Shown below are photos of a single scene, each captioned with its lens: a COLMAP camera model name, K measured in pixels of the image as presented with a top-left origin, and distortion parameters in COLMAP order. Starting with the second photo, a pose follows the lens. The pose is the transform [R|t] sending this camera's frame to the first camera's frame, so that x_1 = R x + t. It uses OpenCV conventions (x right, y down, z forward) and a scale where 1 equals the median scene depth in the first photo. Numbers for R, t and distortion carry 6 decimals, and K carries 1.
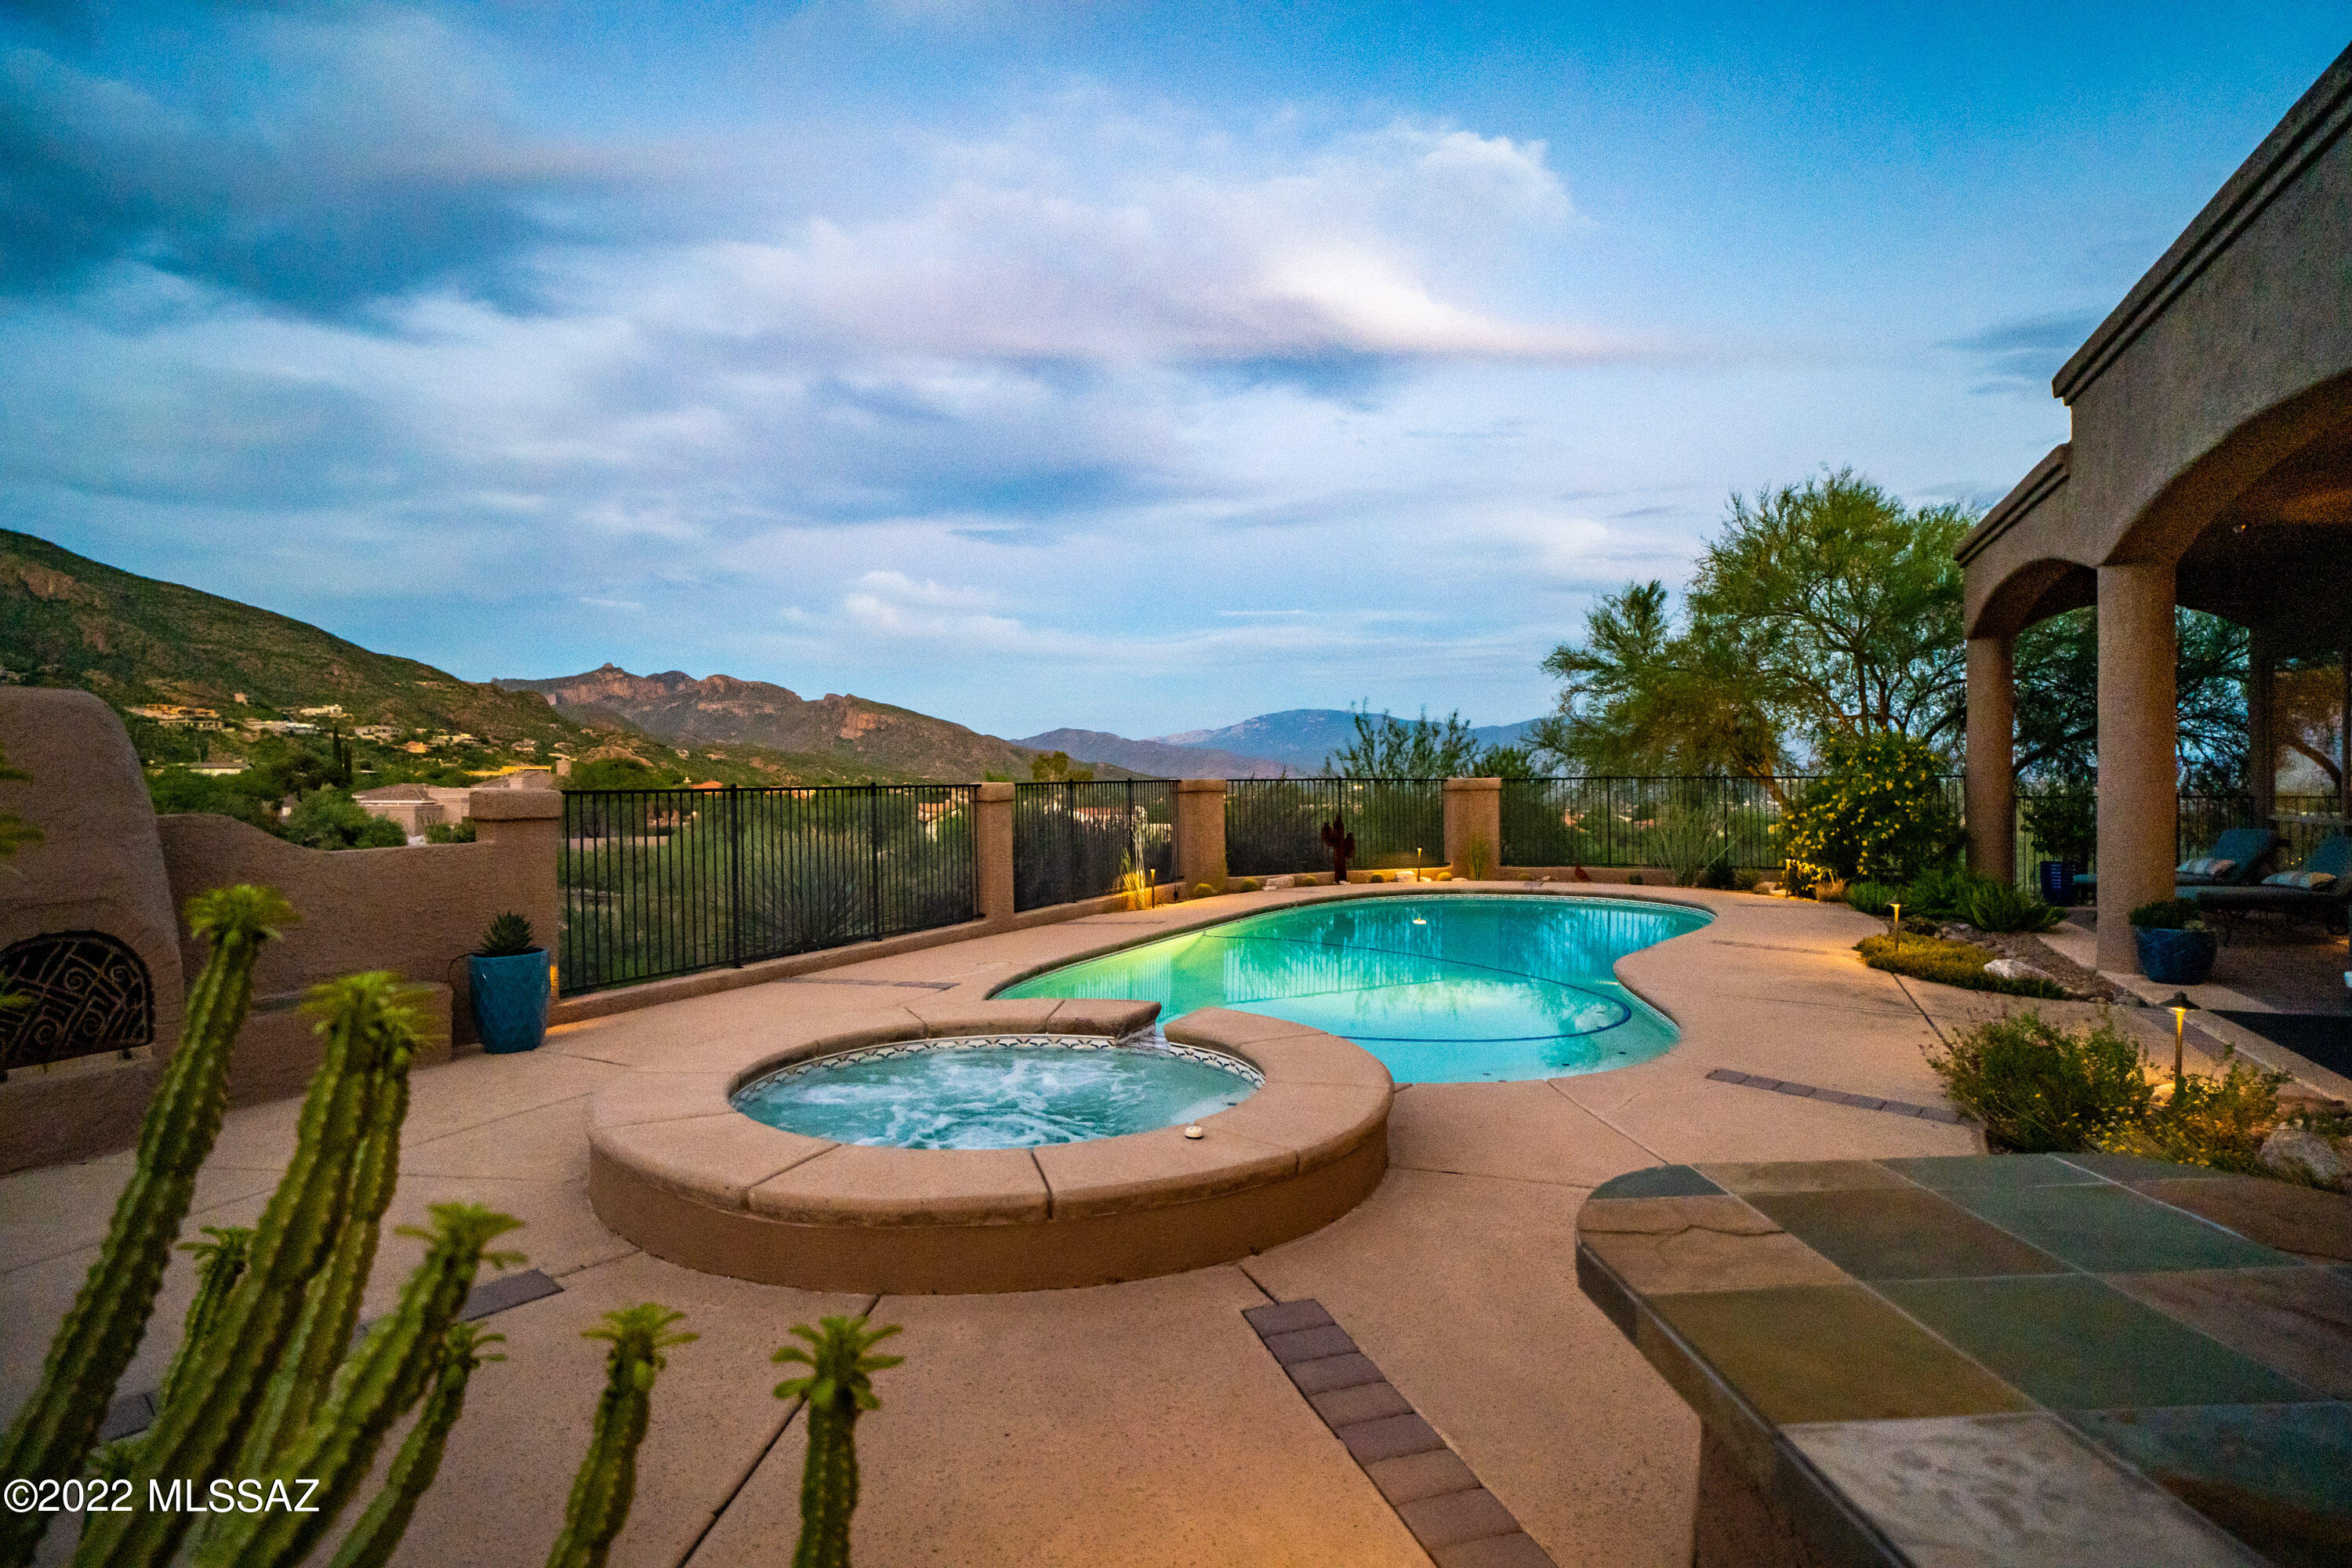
lens RADIAL K [[1205.1, 0, 1172.3], [0, 1205.1, 747.0], [0, 0, 1]] dist [-0.069043, 0.022333]
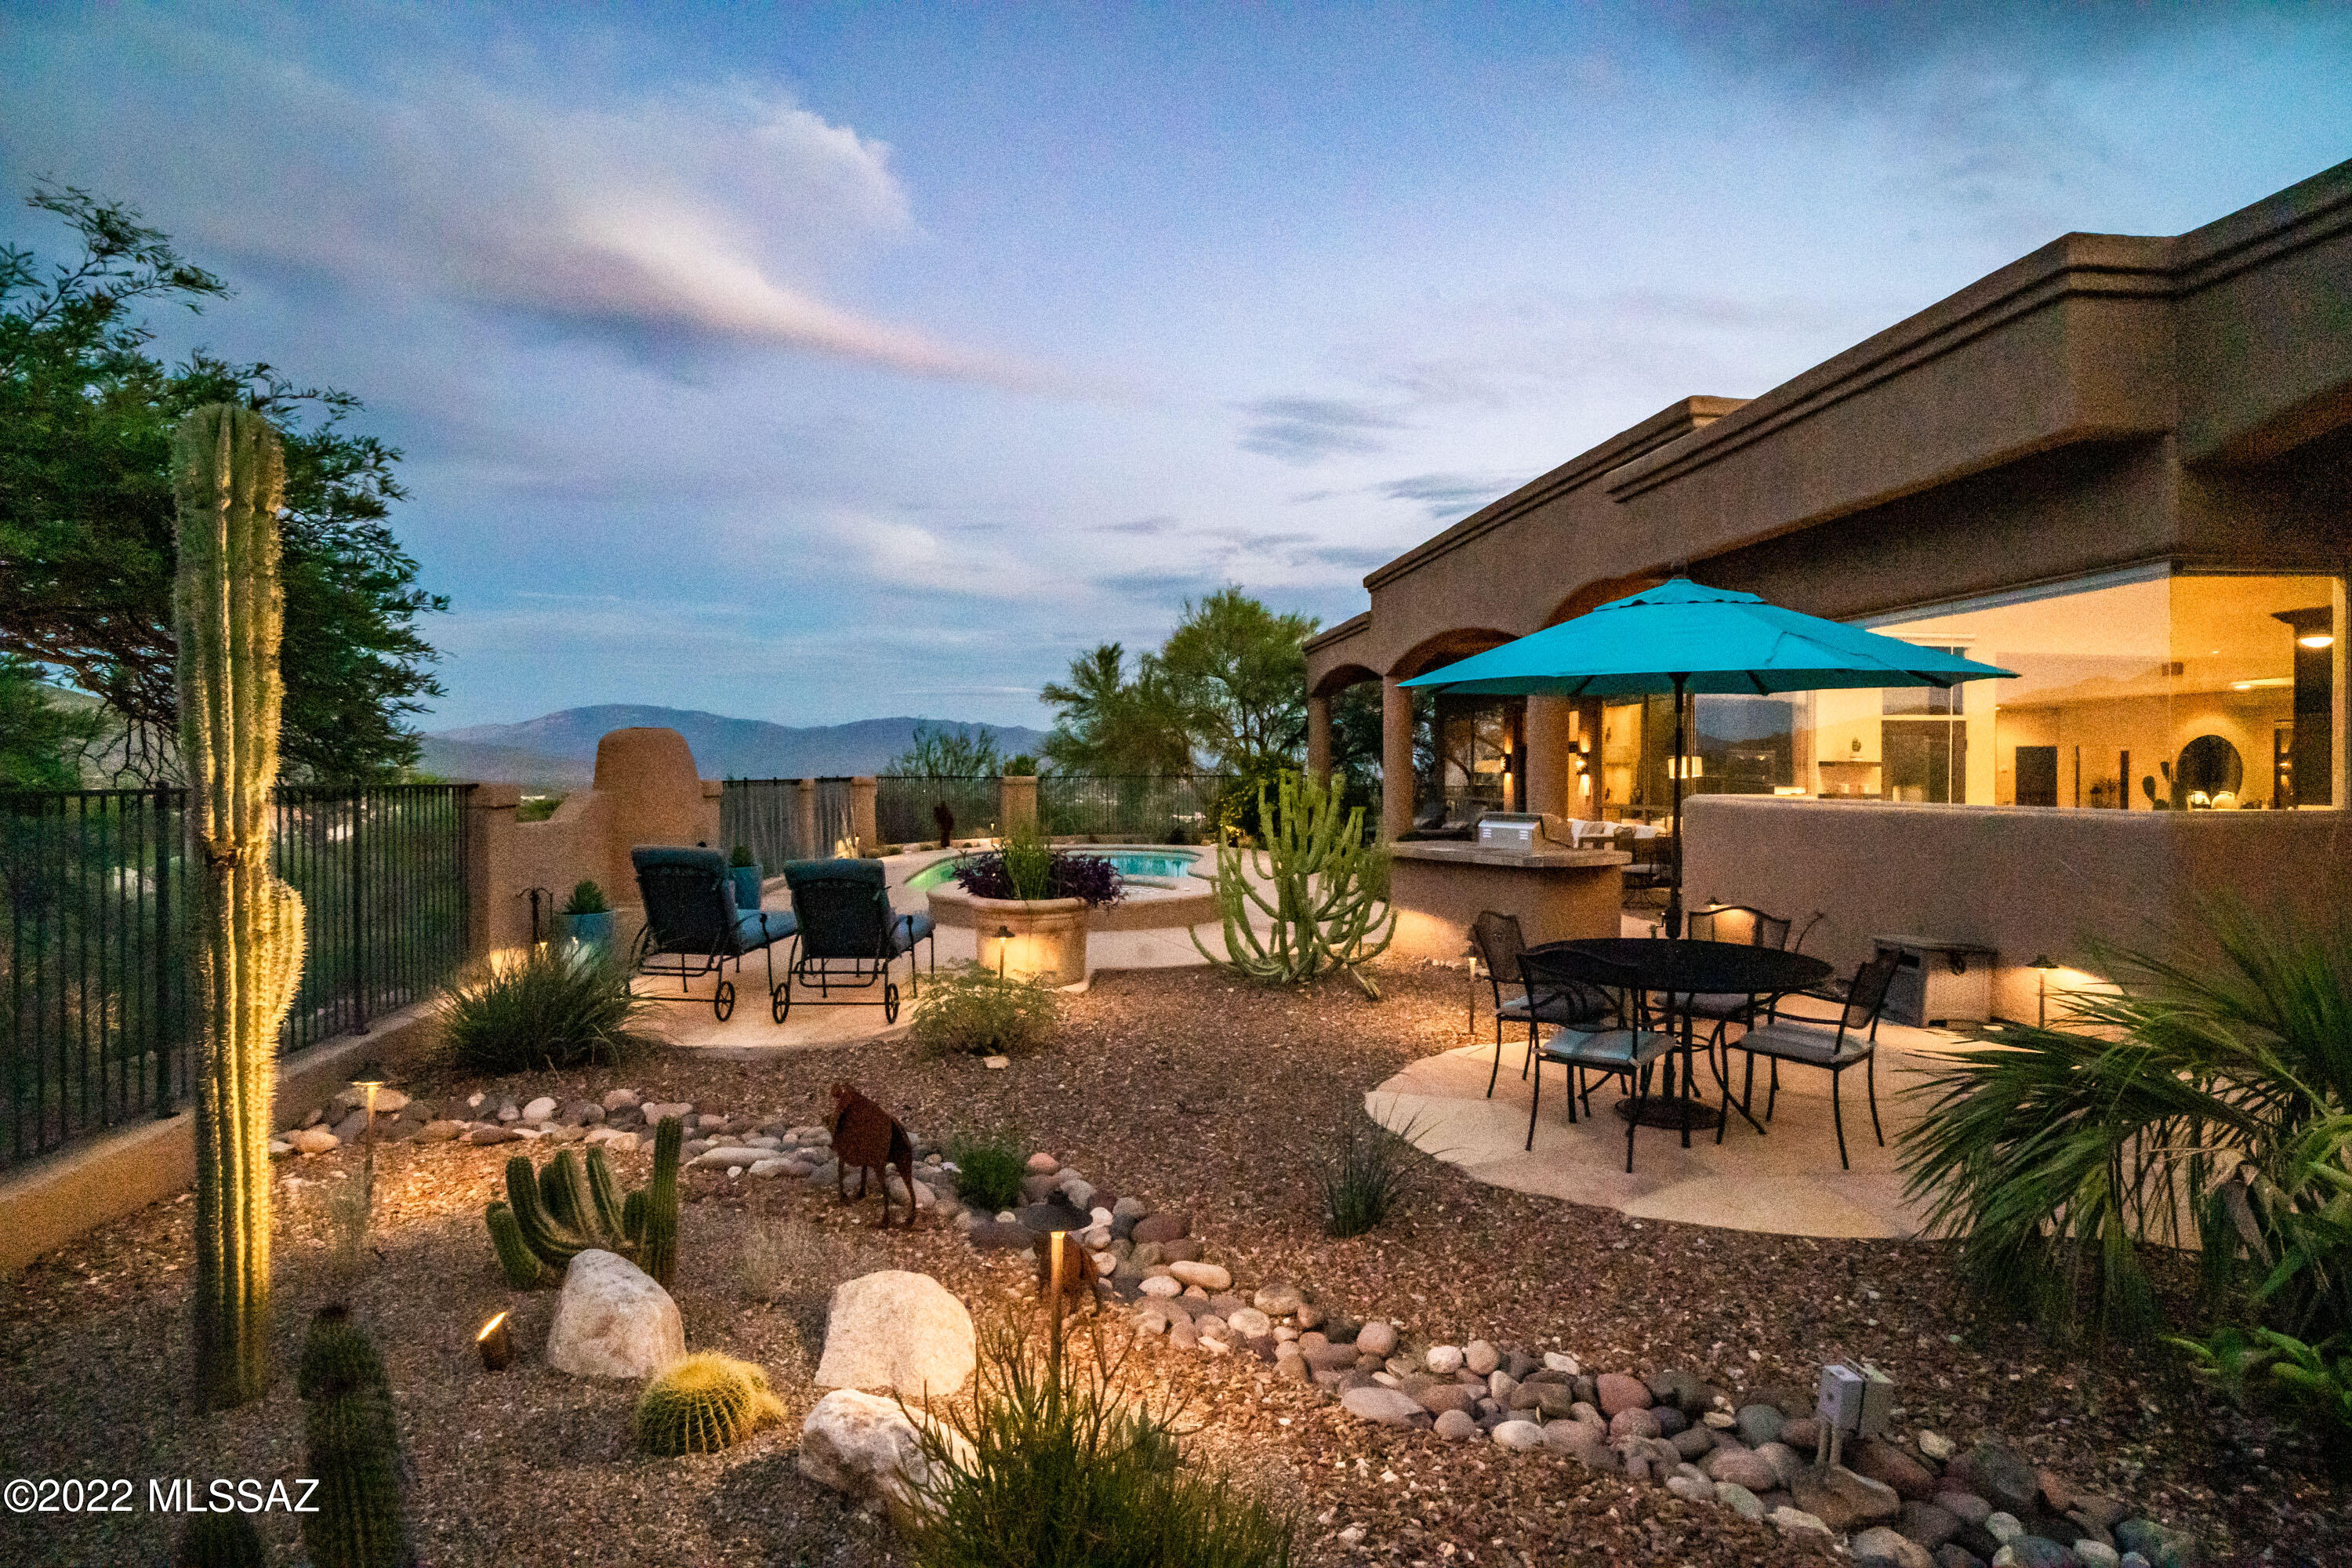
lens RADIAL K [[1240.7, 0, 1176.0], [0, 1240.7, 784.0], [0, 0, 1]] dist [-0.042816, 0.000286]
pose [[0.847633, -0.001733, 0.530581, -0.344437], [-0.014520, 0.999544, 0.026460, -0.006871], [-0.530385, -0.030132, 0.847221, -0.340625]]
